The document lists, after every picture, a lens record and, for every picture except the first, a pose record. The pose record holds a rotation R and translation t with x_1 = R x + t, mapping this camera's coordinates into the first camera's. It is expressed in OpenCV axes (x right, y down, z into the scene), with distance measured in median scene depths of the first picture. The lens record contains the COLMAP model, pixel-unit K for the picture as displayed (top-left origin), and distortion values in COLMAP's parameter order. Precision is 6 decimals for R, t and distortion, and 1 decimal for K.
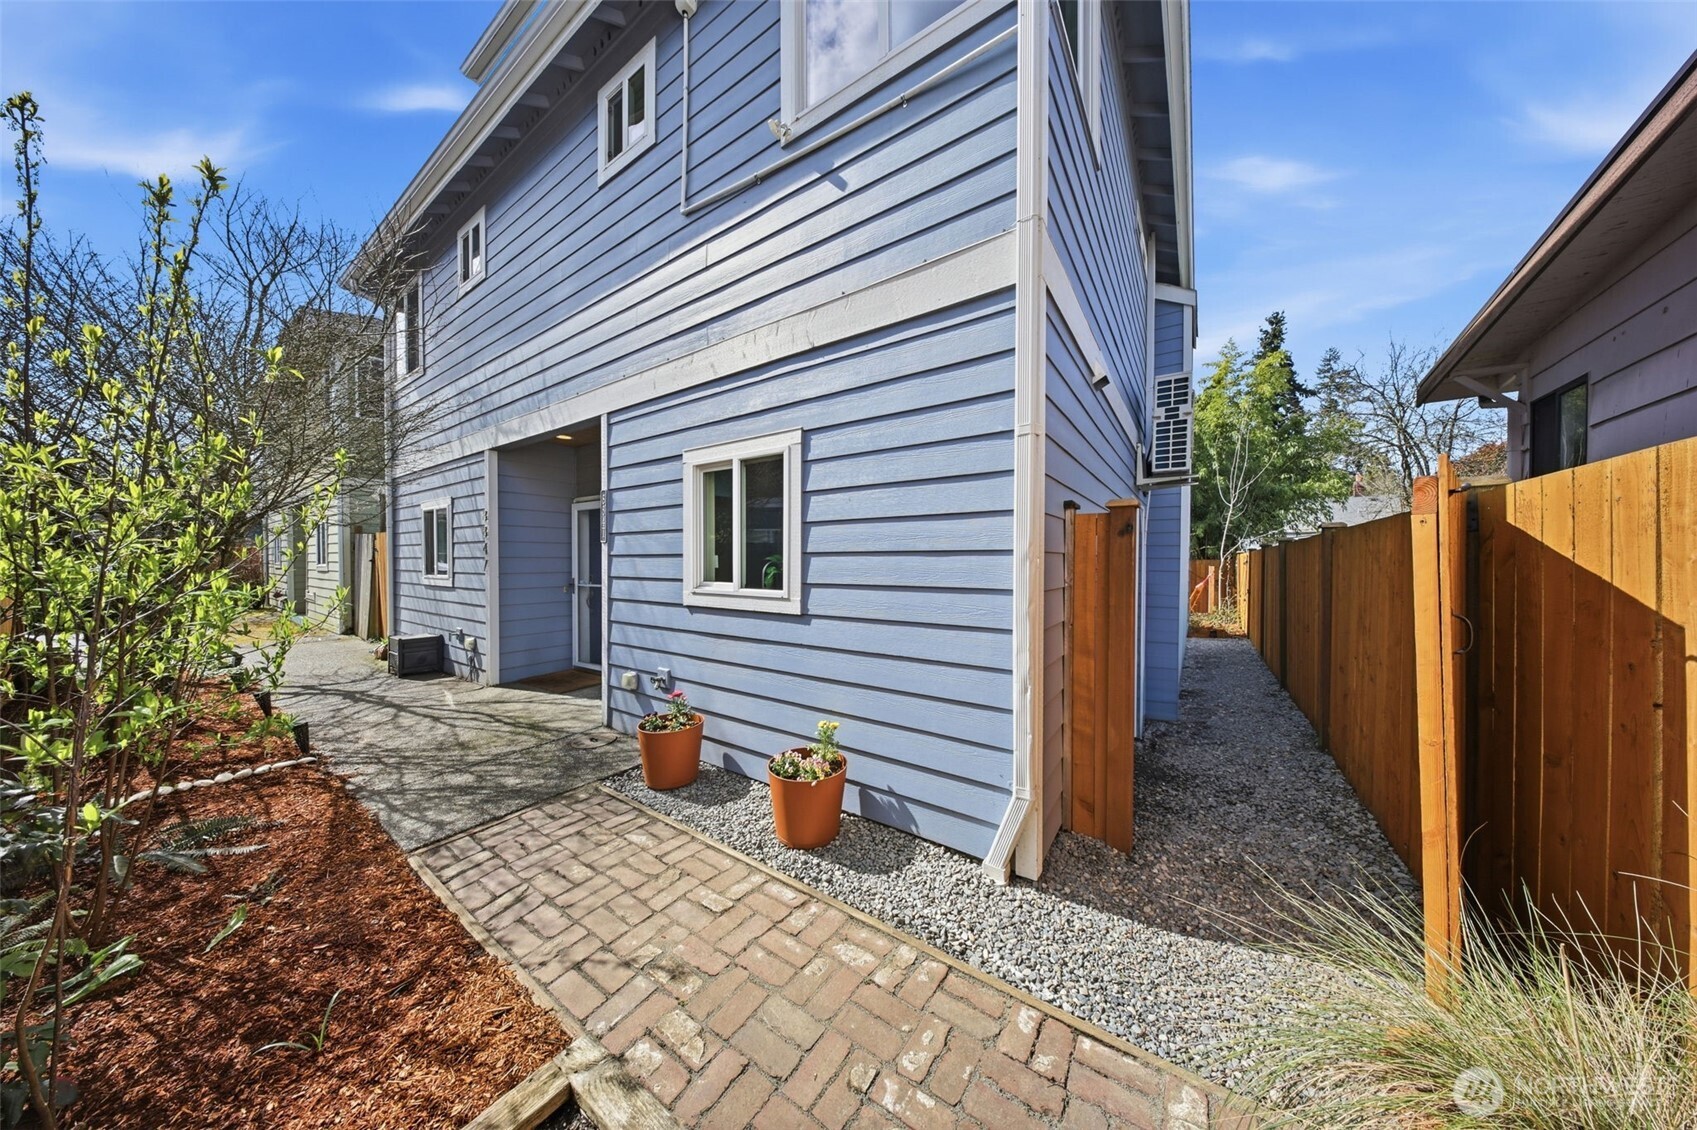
lens RADIAL K [[506.8, 0, 845.9], [0, 506.8, 566.0], [0, 0, 1]] dist [-0.001931, -0.000111]
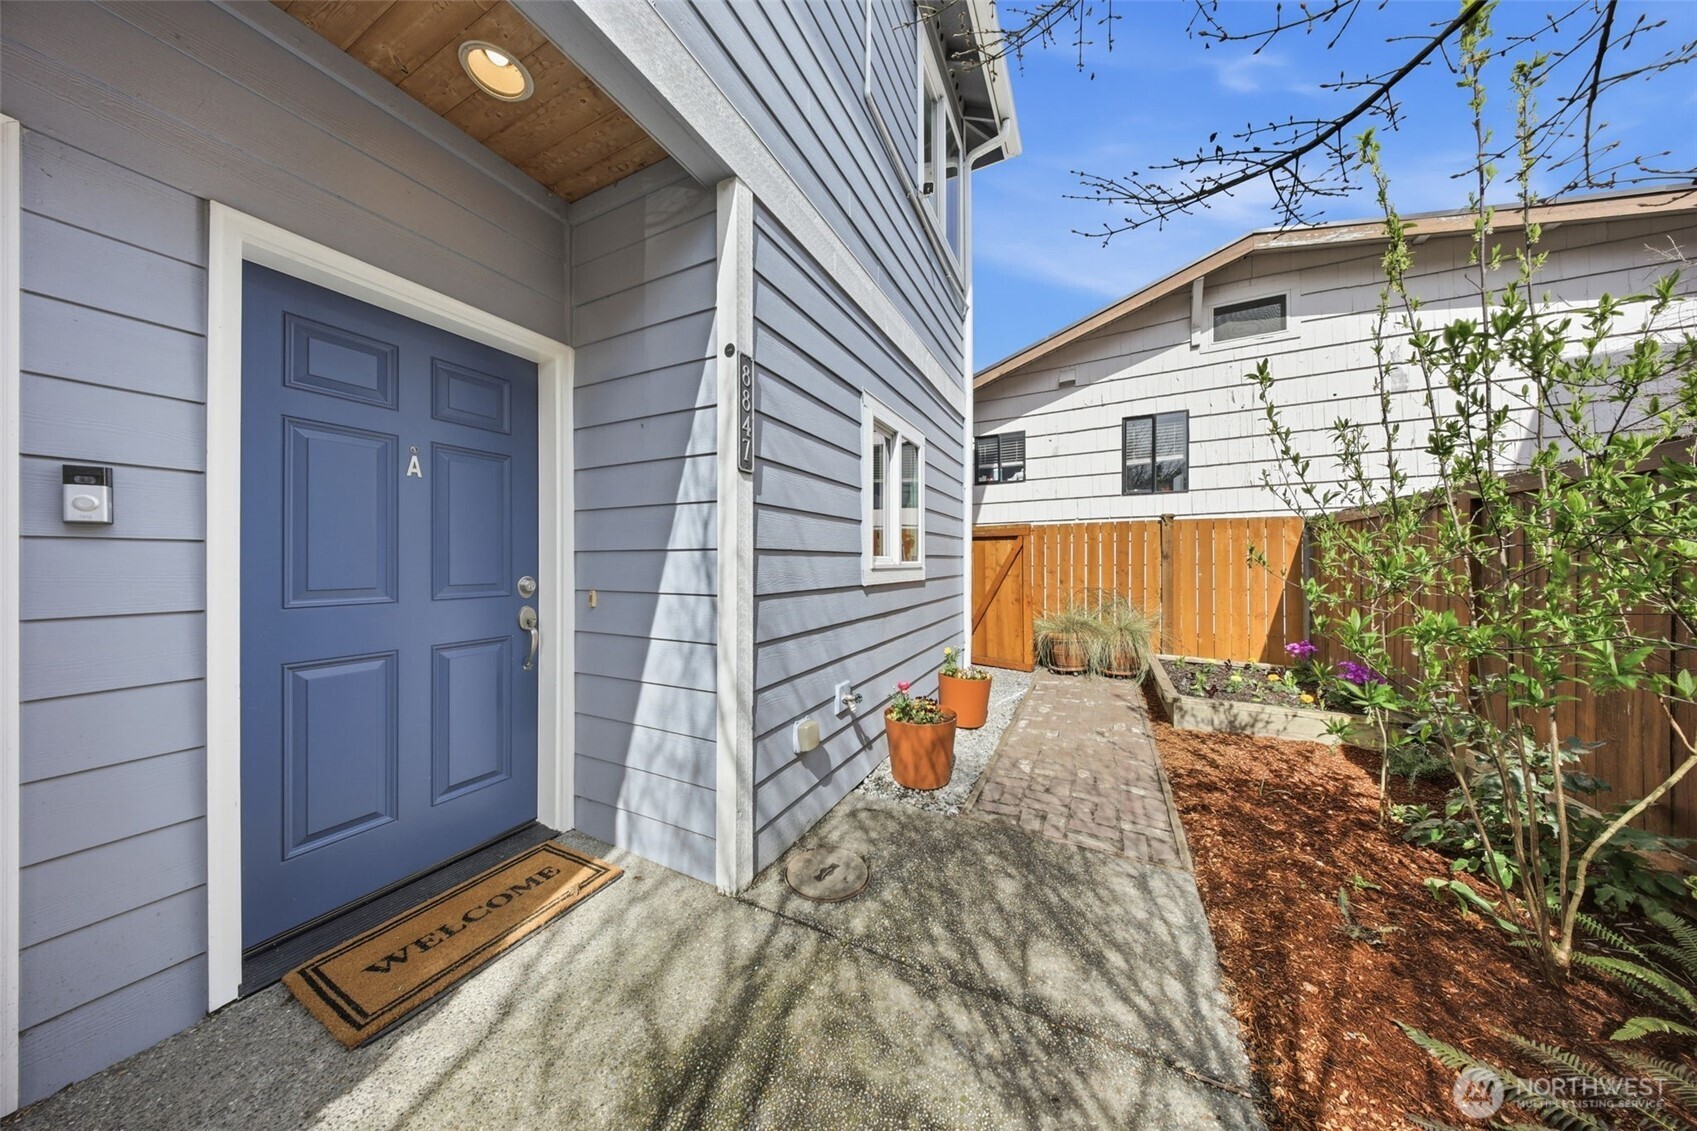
lens RADIAL K [[506.8, 0, 846.4], [0, 506.8, 559.5], [0, 0, 1]] dist [-0.001931, -0.000111]
pose [[-0.151669, -0.000139, 0.988431, -1.220122], [0.004842, 0.999988, 0.000884, 0.039471], [-0.988419, 0.004920, -0.151667, 1.279549]]
